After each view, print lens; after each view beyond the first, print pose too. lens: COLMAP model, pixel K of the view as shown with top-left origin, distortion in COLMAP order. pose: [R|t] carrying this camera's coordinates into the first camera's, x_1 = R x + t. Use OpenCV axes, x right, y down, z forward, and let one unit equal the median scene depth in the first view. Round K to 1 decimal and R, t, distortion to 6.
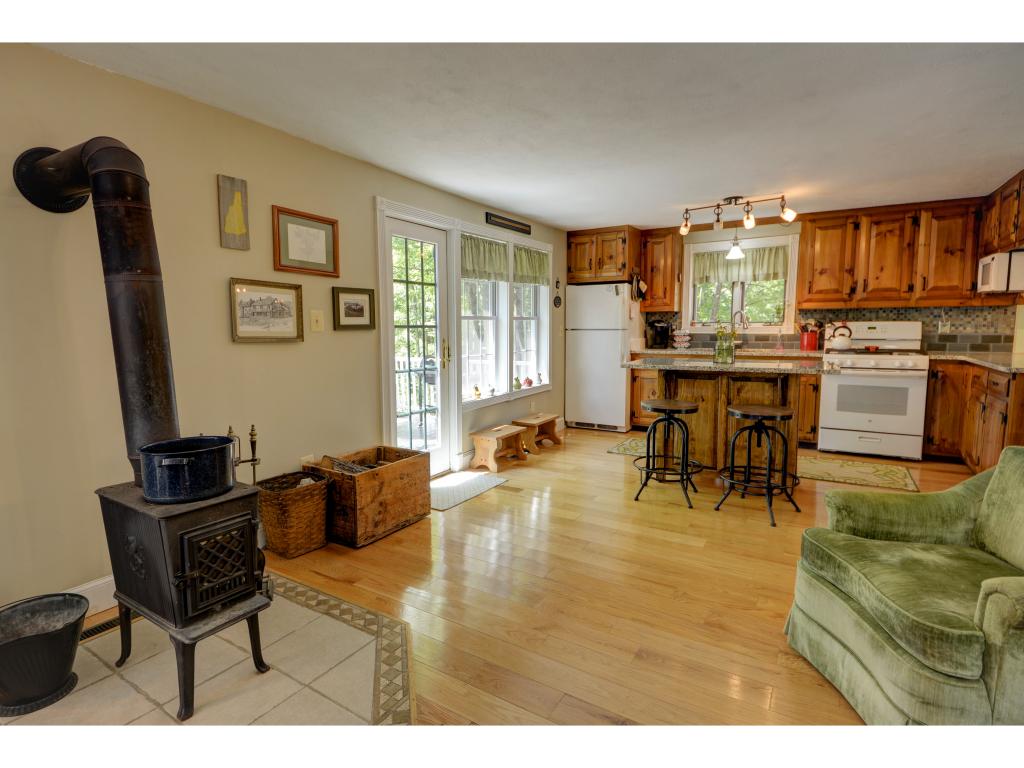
lens RADIAL K [[496.6, 0, 520.2], [0, 496.6, 381.3], [0, 0, 1]] dist [0.001806, -0.006655]
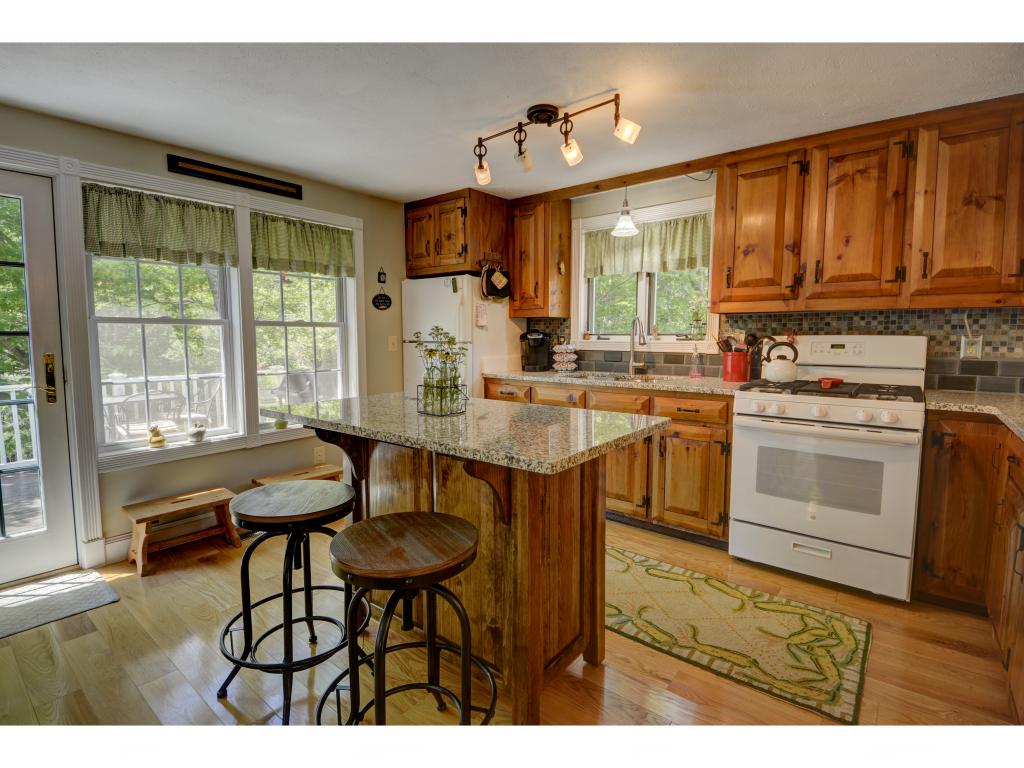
lens RADIAL K [[496.6, 0, 502.9], [0, 496.6, 382.8], [0, 0, 1]] dist [0.001806, -0.006655]
pose [[0.993070, 0.023670, -0.115113, 0.401683], [-0.025778, 0.999525, -0.016862, -0.046294], [0.114659, 0.019712, 0.993209, 0.393946]]
